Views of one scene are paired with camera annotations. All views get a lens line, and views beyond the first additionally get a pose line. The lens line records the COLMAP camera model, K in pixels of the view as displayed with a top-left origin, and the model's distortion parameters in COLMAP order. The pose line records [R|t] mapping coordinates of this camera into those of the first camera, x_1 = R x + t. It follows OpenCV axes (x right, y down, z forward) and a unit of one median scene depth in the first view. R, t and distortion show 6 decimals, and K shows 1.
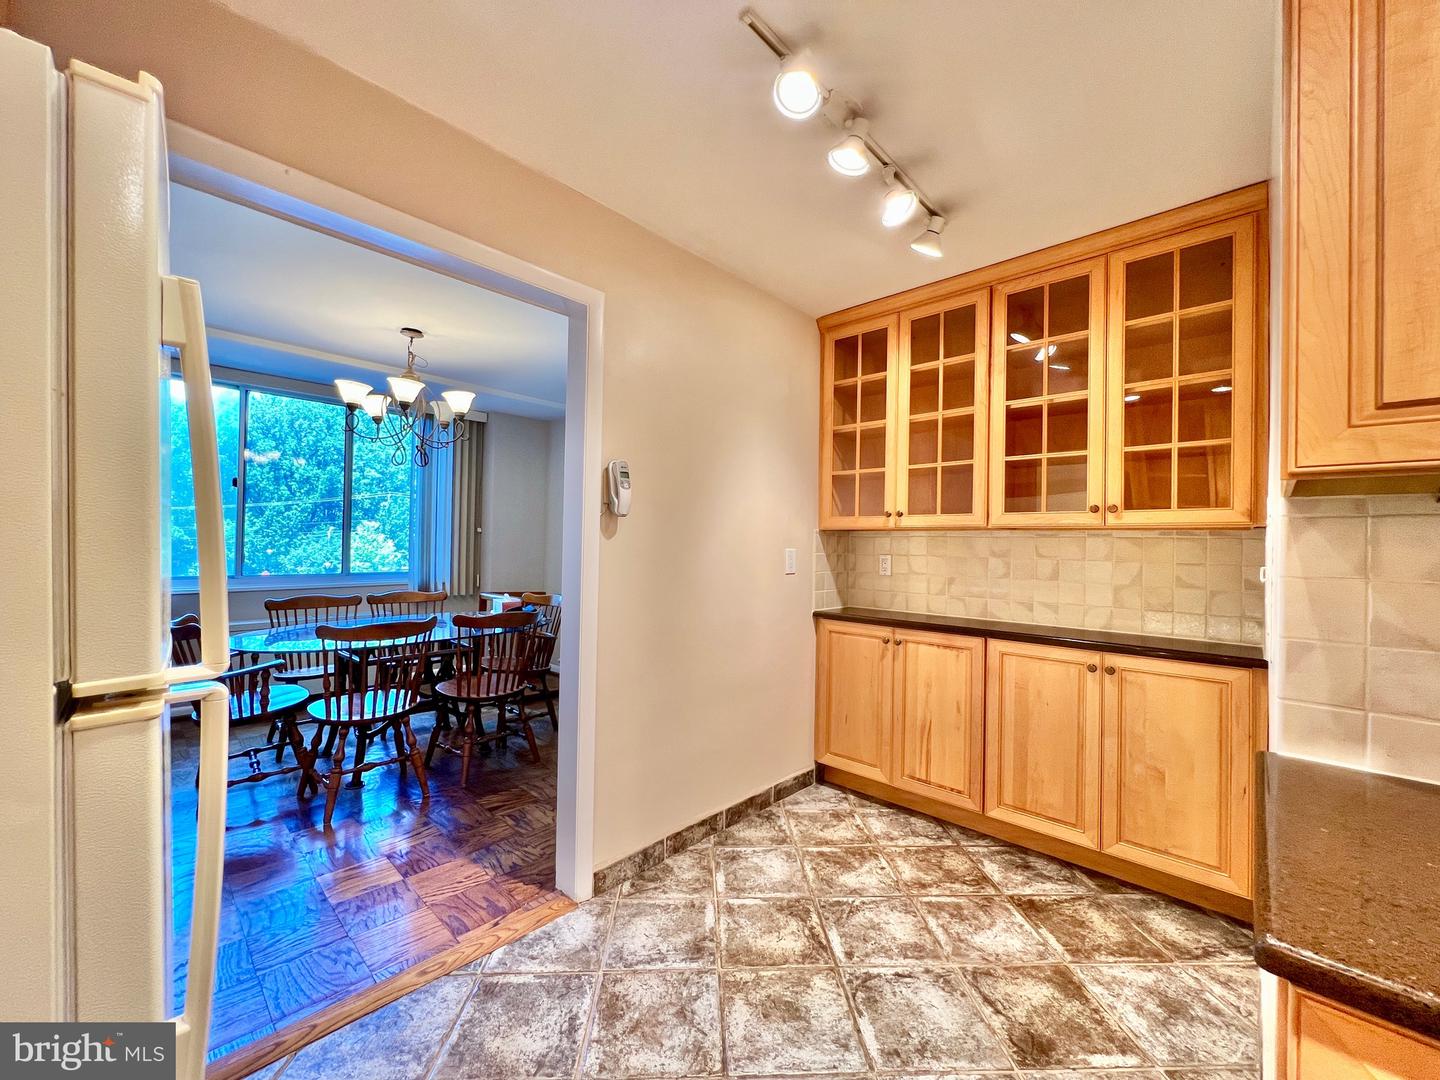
lens RADIAL K [[575.5, 0, 715.7], [0, 575.5, 538.3], [0, 0, 1]] dist [-0.002426, -0.000107]
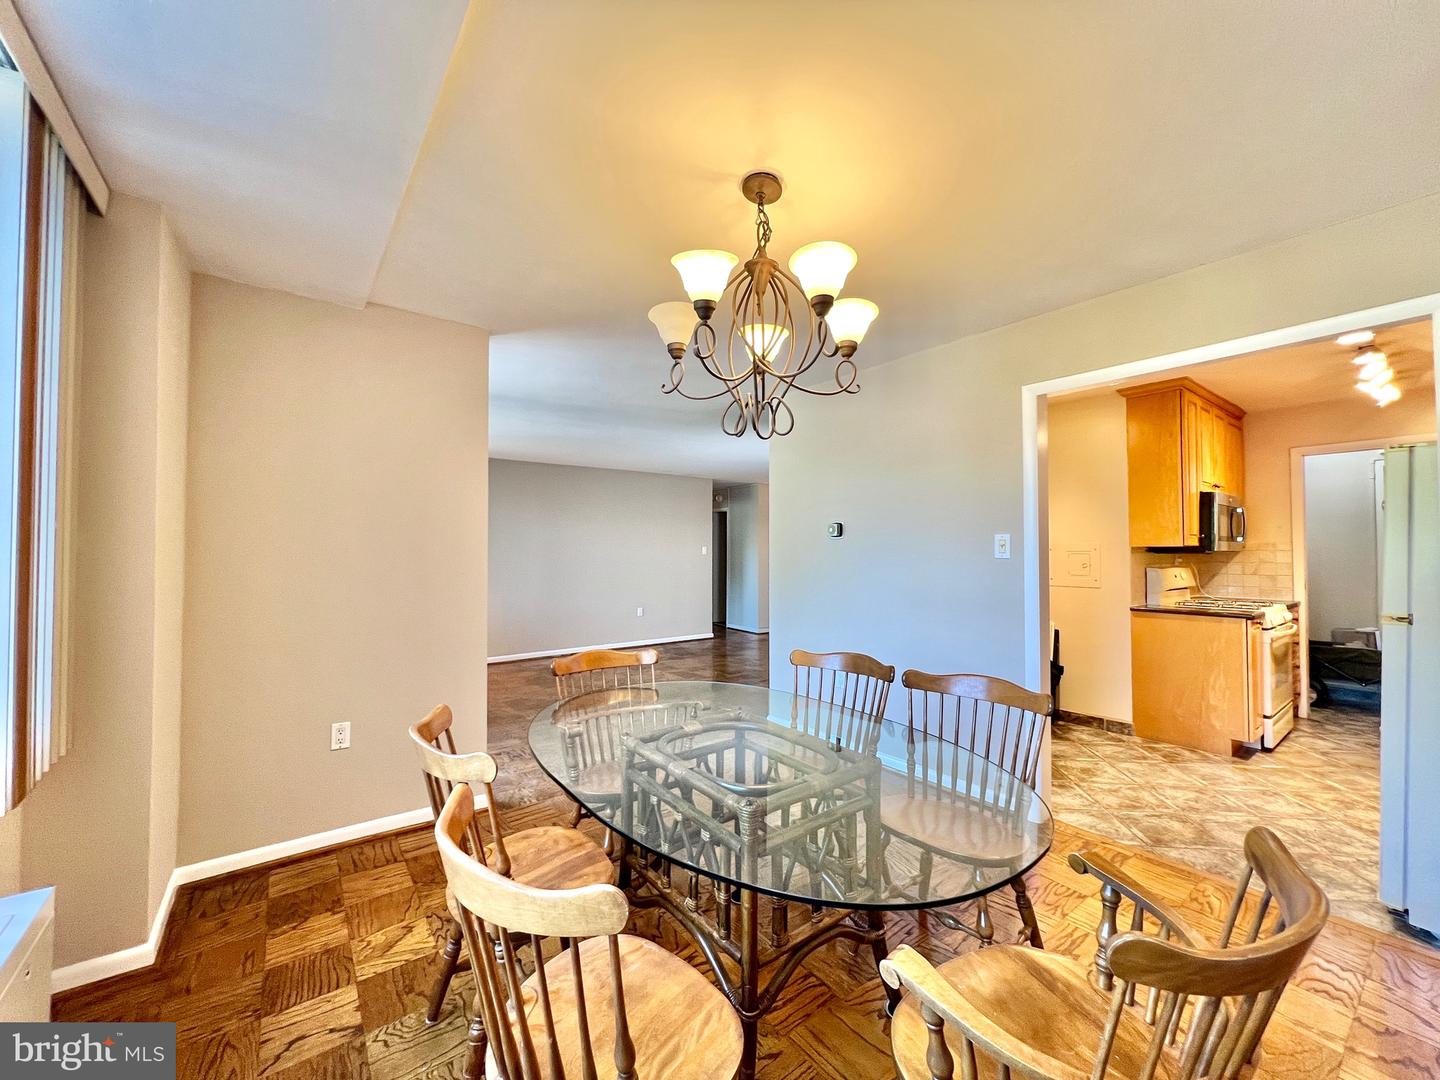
lens RADIAL K [[575.5, 0, 713.9], [0, 575.5, 538.5], [0, 0, 1]] dist [-0.002426, -0.000107]
pose [[0.163130, 0.002163, 0.986602, -1.493145], [-0.007867, 0.999969, -0.000892, -0.041277], [-0.986573, -0.007616, 0.163142, 1.339430]]
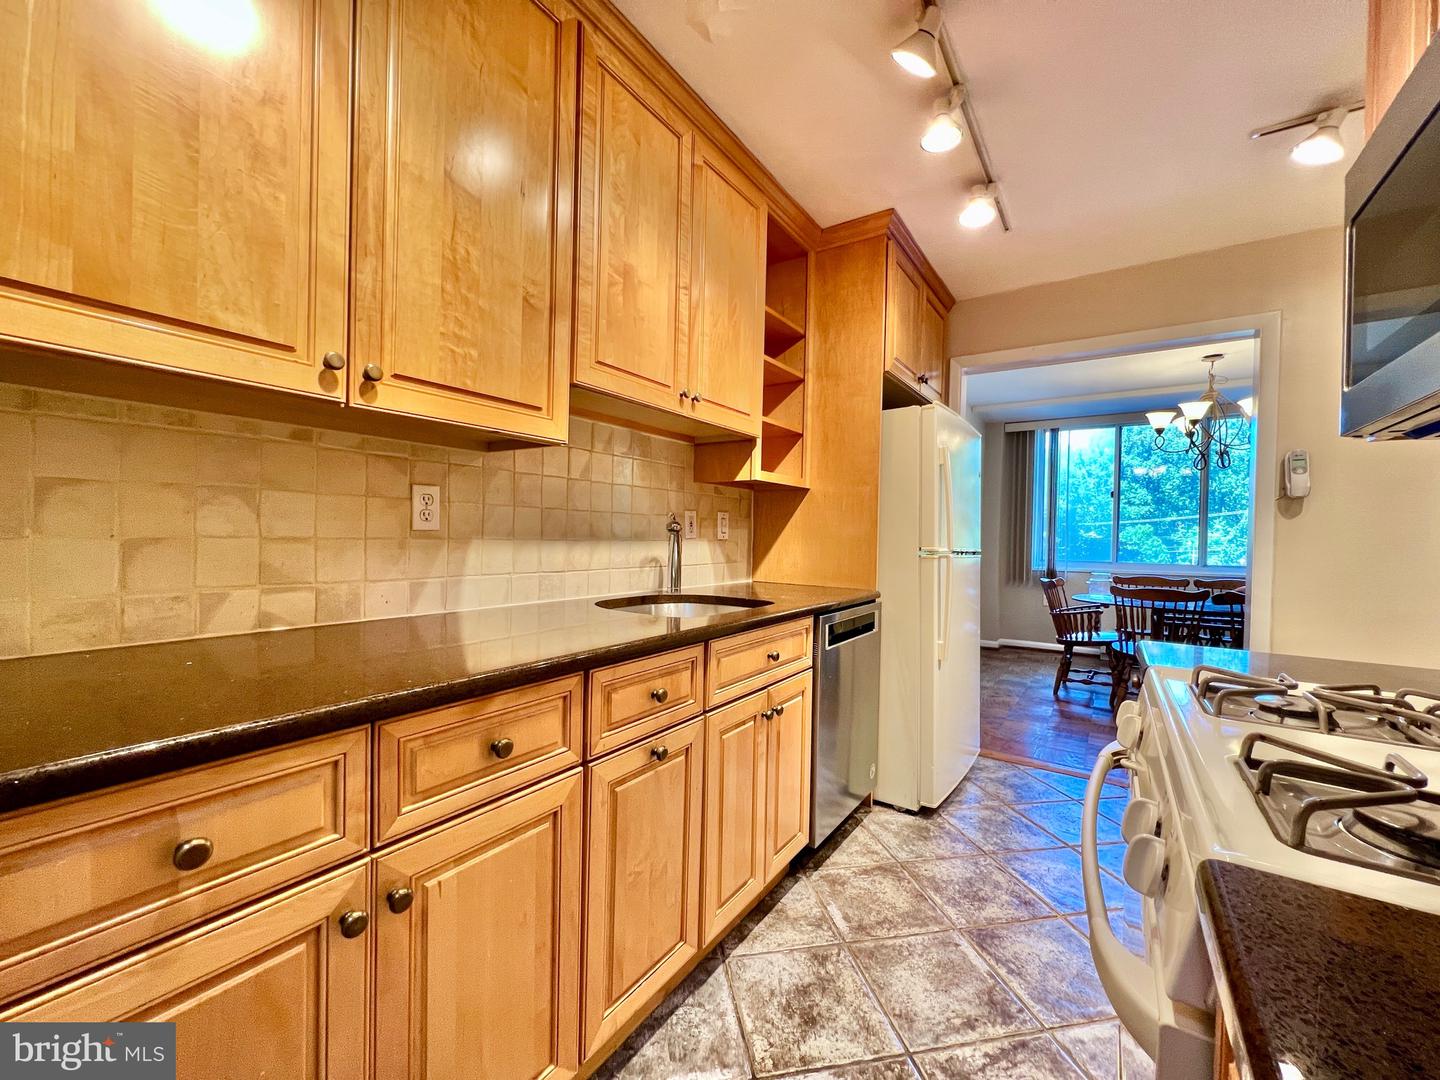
lens RADIAL K [[576.6, 0, 723.3], [0, 576.6, 542.2], [0, 0, 1]] dist [-0.006225, 0.001926]
pose [[0.165154, -0.001867, -0.986266, 0.671037], [-0.008779, 0.999956, -0.003363, 0.054923], [0.986229, 0.009214, 0.165130, -0.276341]]
